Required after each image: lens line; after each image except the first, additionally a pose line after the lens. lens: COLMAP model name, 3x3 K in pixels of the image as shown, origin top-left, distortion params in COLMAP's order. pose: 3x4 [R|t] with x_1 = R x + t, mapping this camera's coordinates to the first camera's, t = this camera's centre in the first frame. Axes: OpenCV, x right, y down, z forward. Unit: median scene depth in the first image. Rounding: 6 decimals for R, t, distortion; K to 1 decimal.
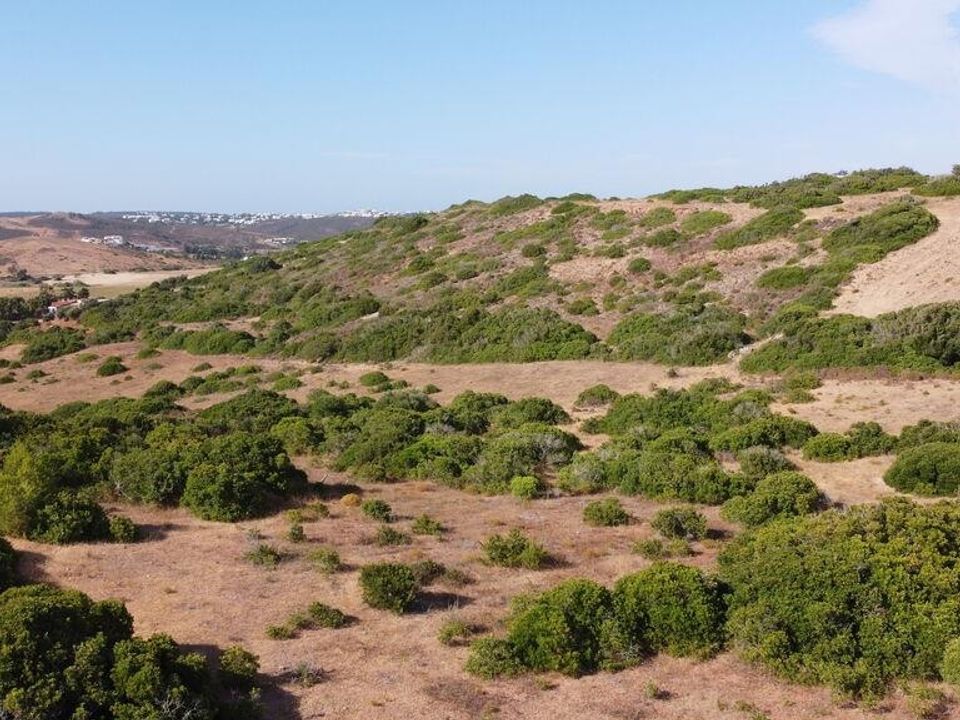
lens RADIAL K [[967.1, 0, 480.6], [0, 967.1, 333.2], [0, 0, 1]] dist [0.008493, -0.006389]
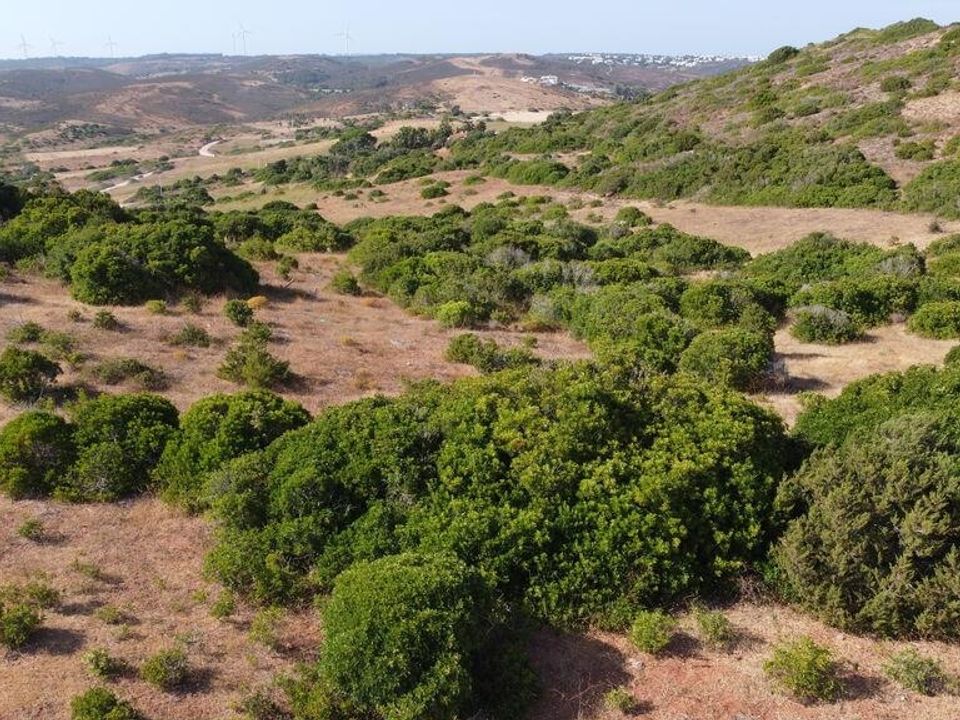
lens RADIAL K [[967.1, 0, 480.6], [0, 967.1, 333.2], [0, 0, 1]] dist [0.008493, -0.006389]
pose [[0.901379, 0.123587, -0.415021, 0.098305], [-0.057933, 0.984209, 0.167259, 0.007508], [0.429139, -0.126721, 0.894305, 0.057668]]
